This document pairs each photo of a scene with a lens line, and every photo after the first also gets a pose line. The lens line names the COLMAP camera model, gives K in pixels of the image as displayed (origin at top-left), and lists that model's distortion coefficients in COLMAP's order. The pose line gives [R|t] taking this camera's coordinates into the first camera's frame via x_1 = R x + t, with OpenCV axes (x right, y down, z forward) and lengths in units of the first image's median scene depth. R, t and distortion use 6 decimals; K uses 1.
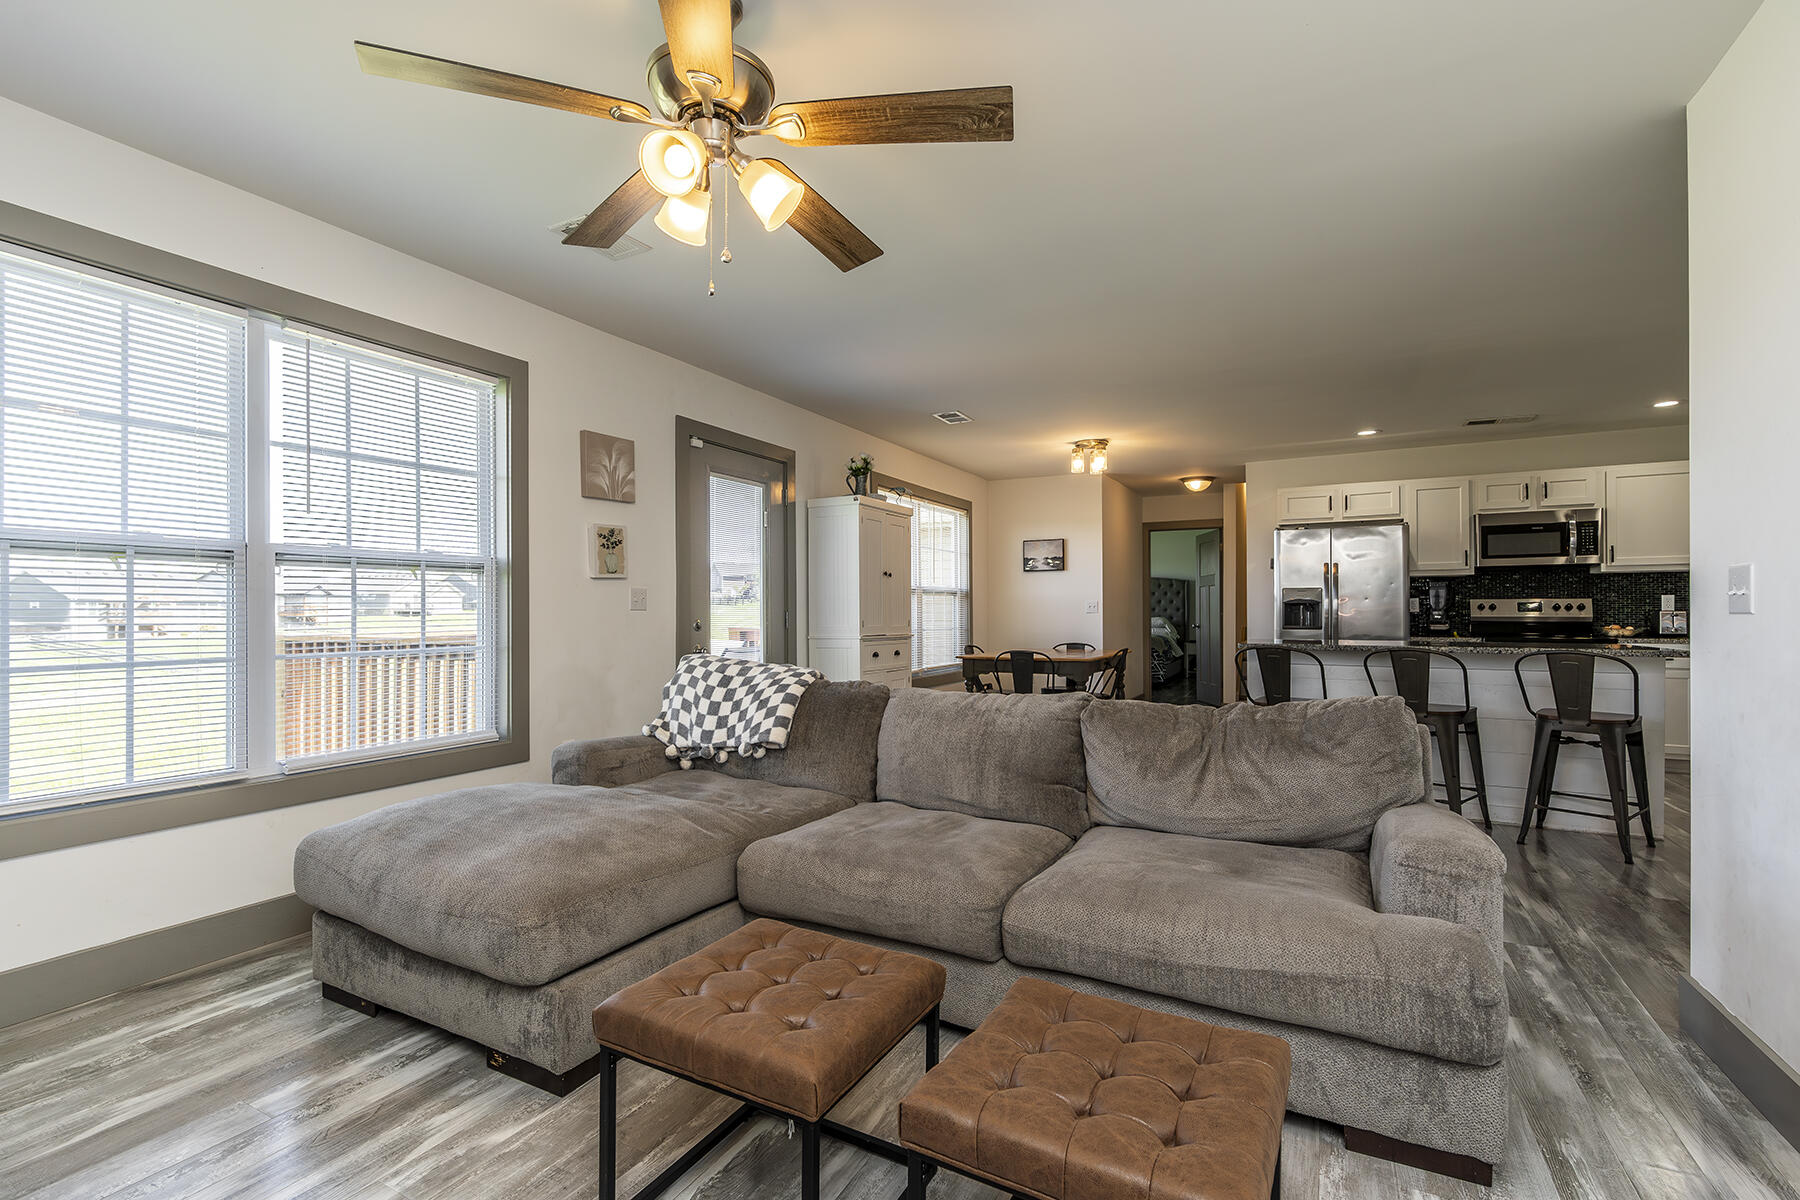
lens RADIAL K [[824.3, 0, 903.3], [0, 824.3, 610.8], [0, 0, 1]] dist [0.003357, 0.000601]
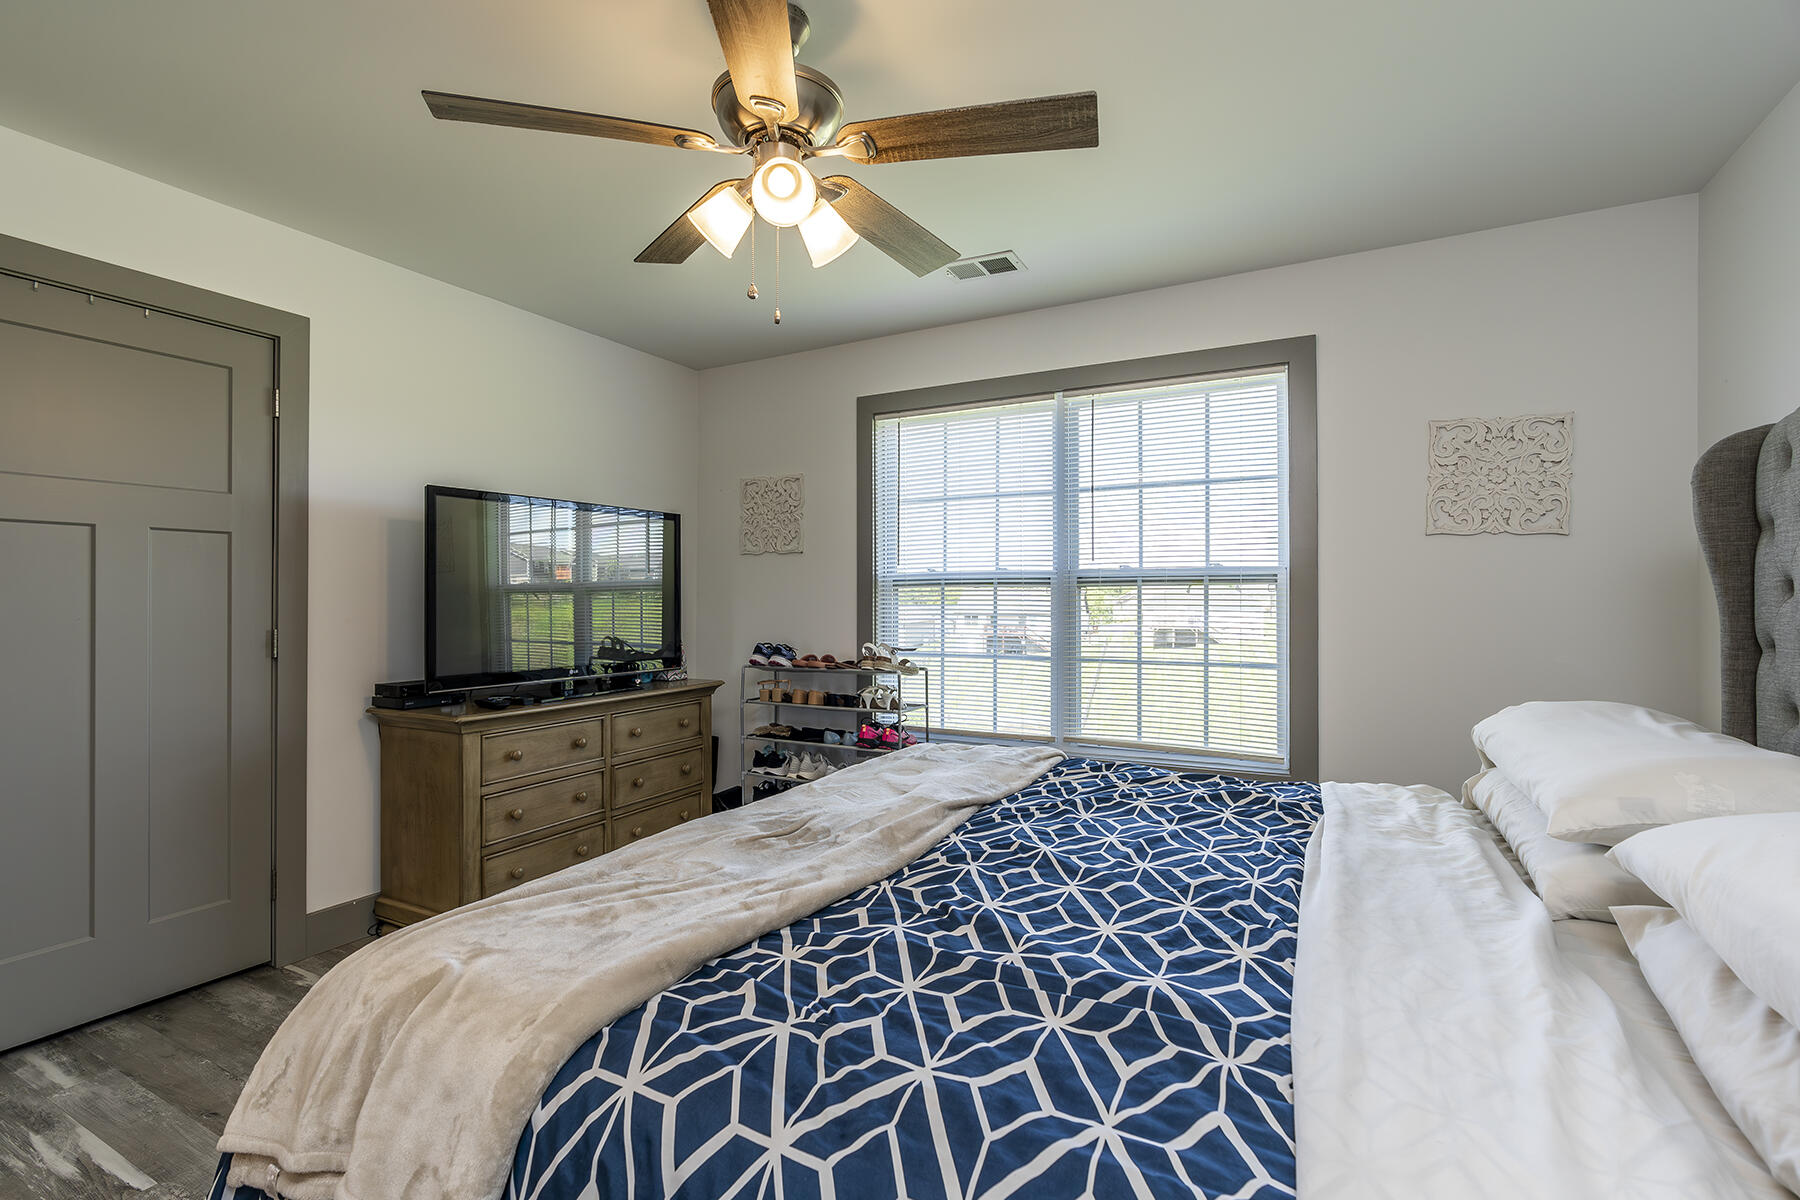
lens RADIAL K [[757.9, 0, 906.2], [0, 757.9, 609.3], [0, 0, 1]] dist [-0.020066, -0.000145]
pose [[-0.003054, -0.015263, -0.999879, 0.541407], [-0.017578, 0.999730, -0.015207, 0.002386], [0.999841, 0.017529, -0.003322, 1.023415]]
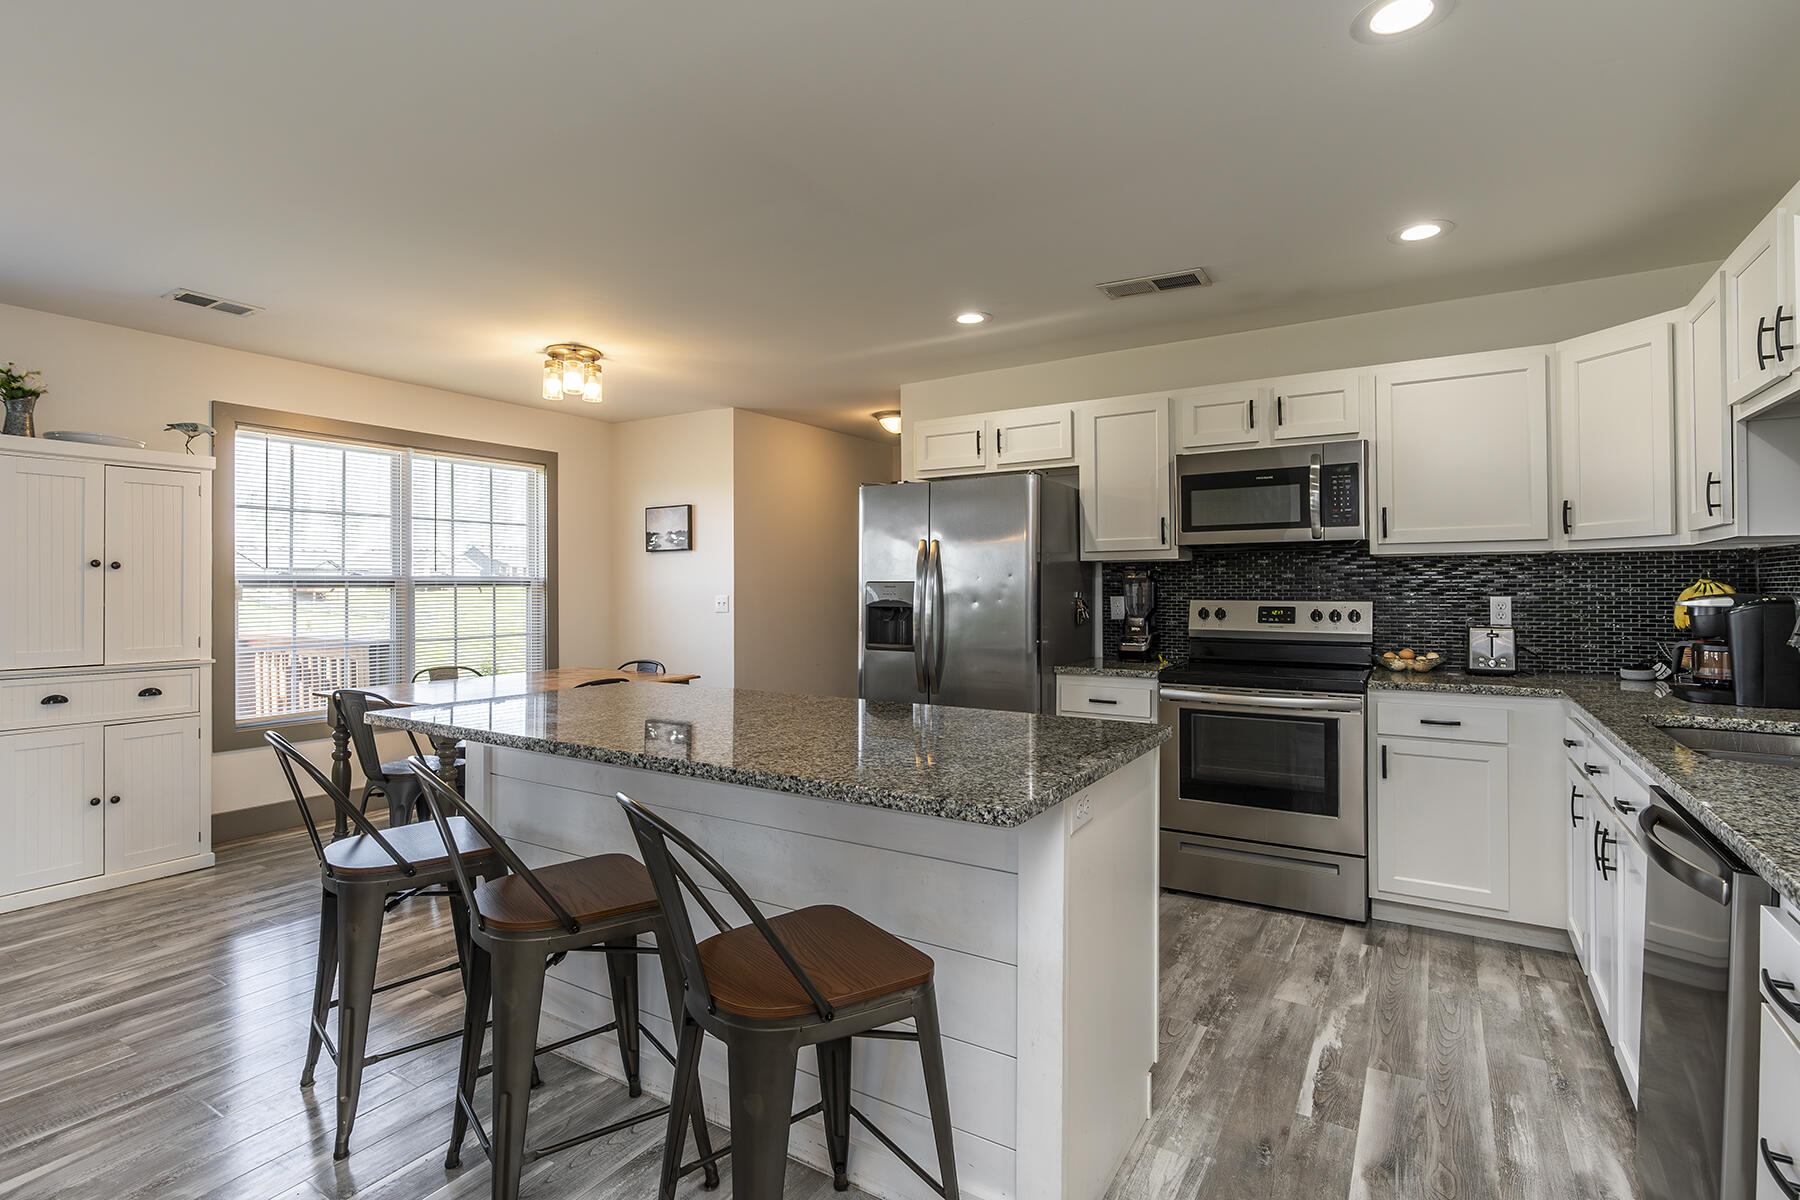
lens RADIAL K [[854.8, 0, 904.8], [0, 854.8, 579.6], [0, 0, 1]] dist [-0.002937, 0.000198]
pose [[0.997419, -0.000225, -0.071795, 0.545644], [-0.000274, 0.999976, -0.006942, -0.025066], [0.071794, 0.006944, 0.997395, 0.384321]]
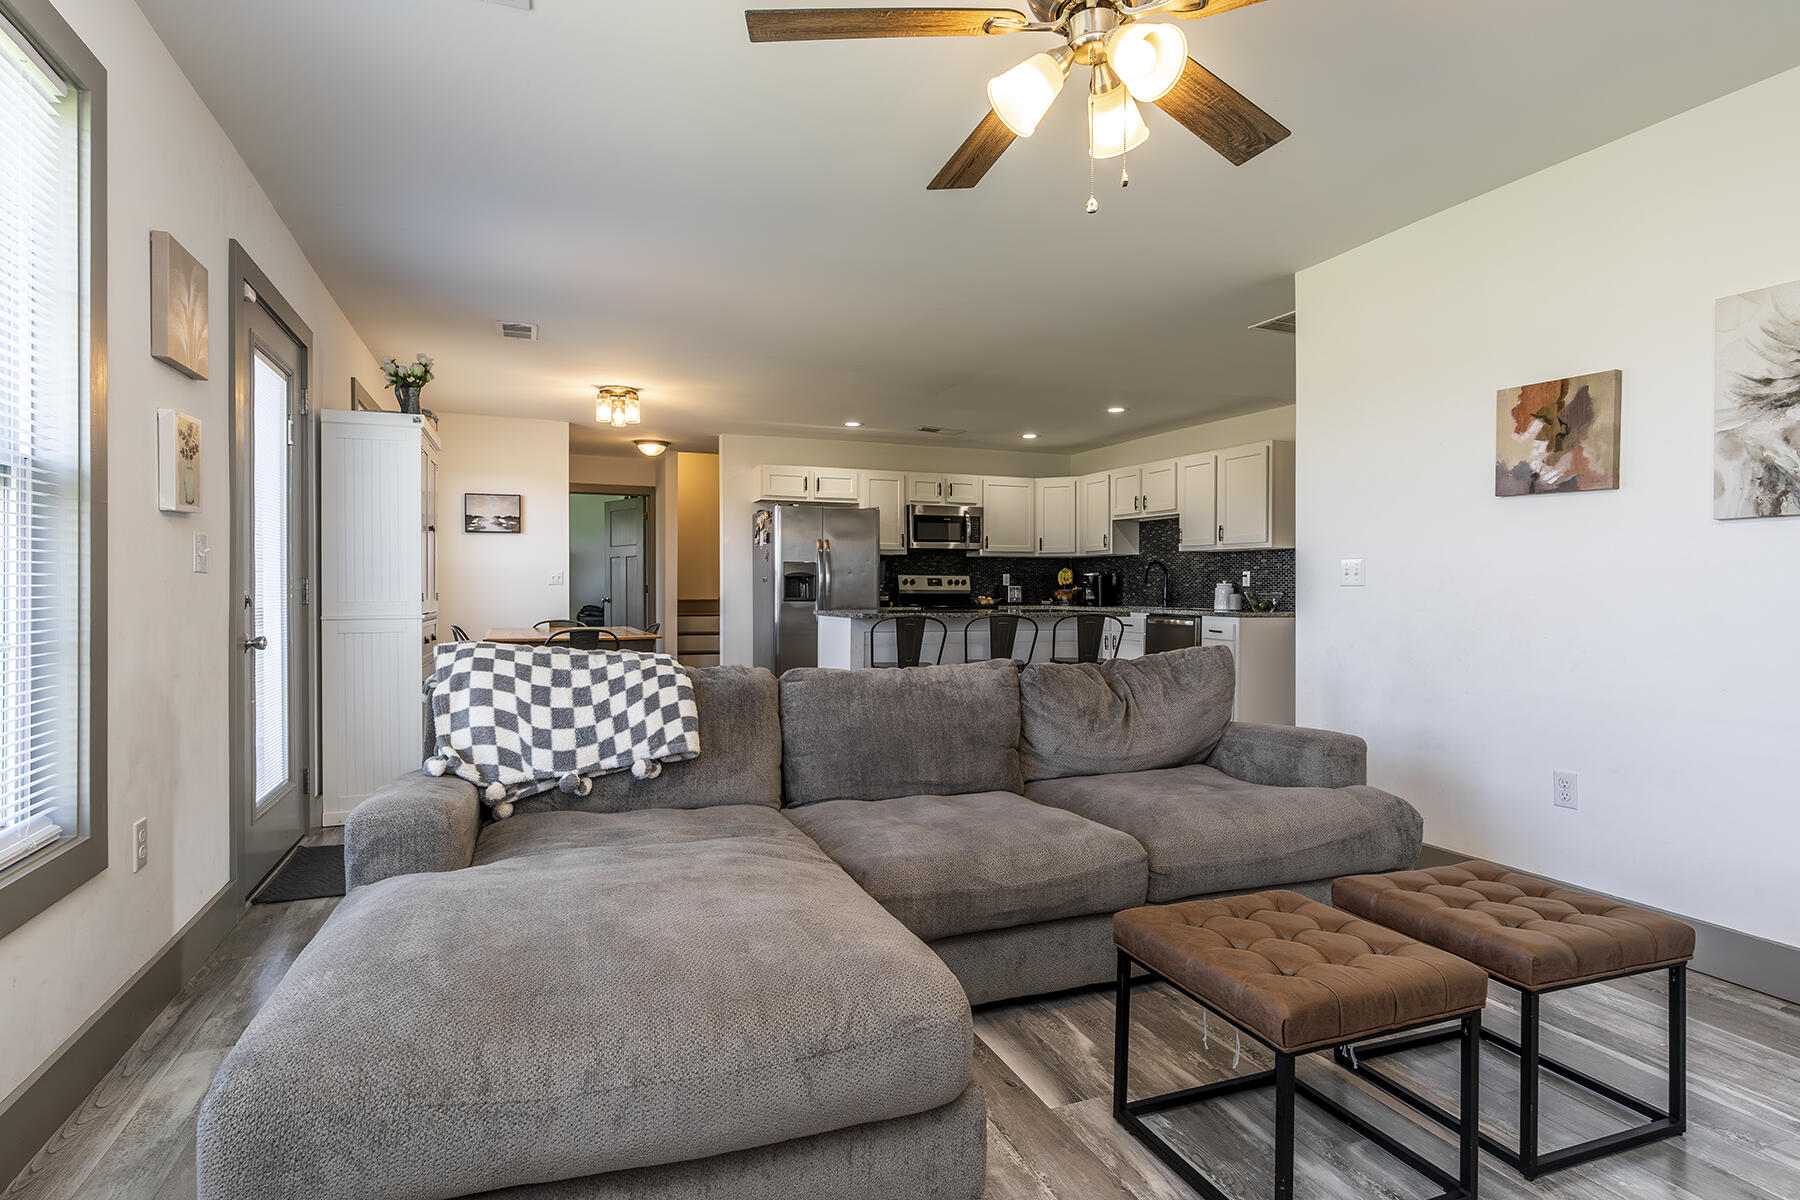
lens RADIAL K [[894.8, 0, 899.7], [0, 894.8, 603.2], [0, 0, 1]] dist [-0.001158, 0.000901]
pose [[0.653358, -0.009335, 0.756991, -0.306317], [-0.006163, 0.999825, 0.017649, 0.004131], [-0.757024, -0.016197, 0.653186, 0.154925]]
